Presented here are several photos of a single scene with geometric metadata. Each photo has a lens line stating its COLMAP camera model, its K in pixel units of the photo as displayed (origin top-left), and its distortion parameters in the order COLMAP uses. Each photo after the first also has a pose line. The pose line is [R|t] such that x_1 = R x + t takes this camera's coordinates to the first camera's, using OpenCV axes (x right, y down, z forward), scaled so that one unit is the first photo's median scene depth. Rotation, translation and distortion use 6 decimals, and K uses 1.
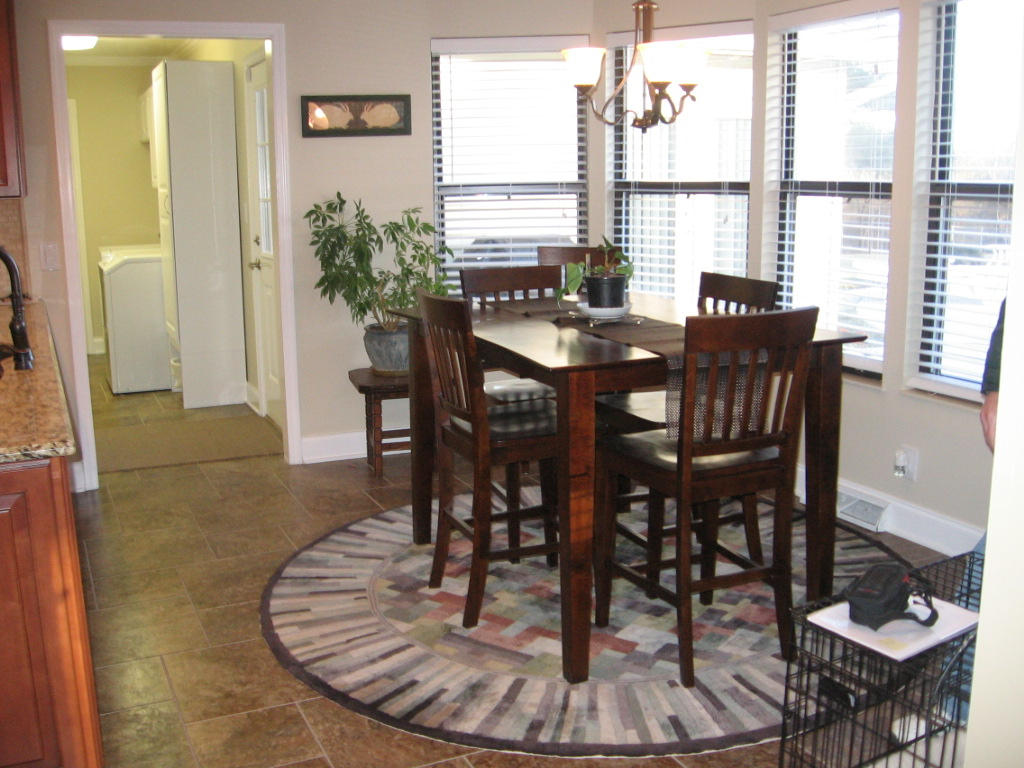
lens RADIAL K [[1064.4, 0, 490.3], [0, 1064.4, 387.7], [0, 0, 1]] dist [-0.136021, 0.058049]
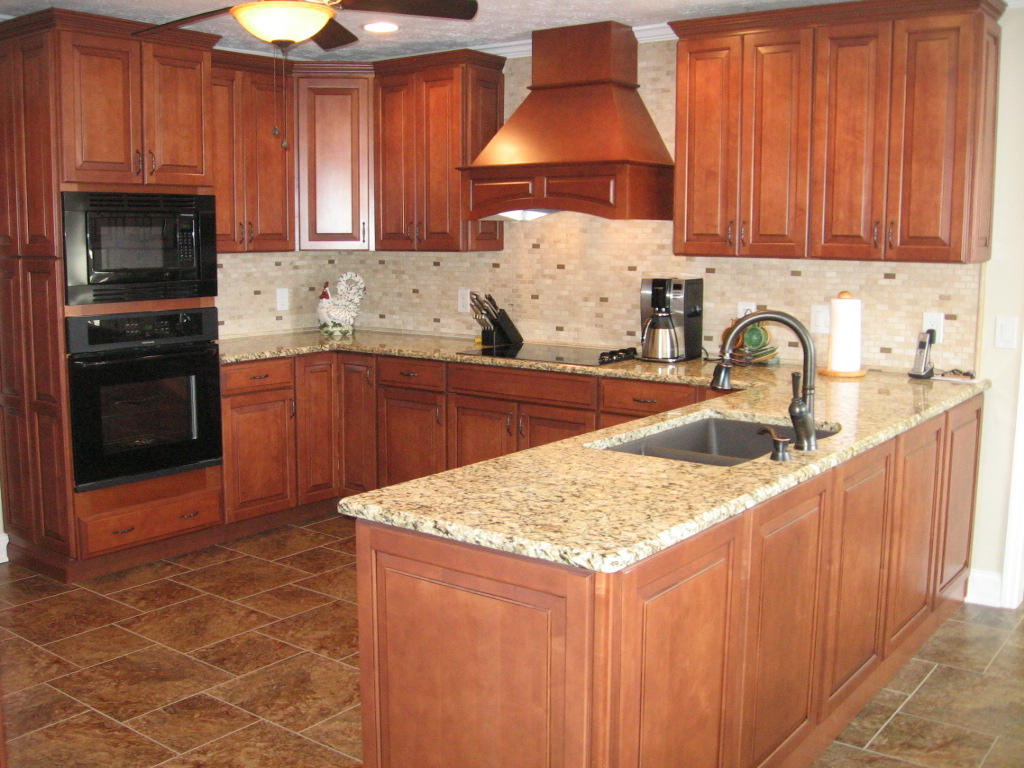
lens RADIAL K [[1064.4, 0, 490.3], [0, 1064.4, 387.7], [0, 0, 1]] dist [-0.136021, 0.058049]
pose [[0.465177, 0.145603, -0.873161, 0.159201], [-0.186857, 0.980305, 0.063922, -0.067476], [0.865272, 0.133421, 0.483222, 0.262409]]
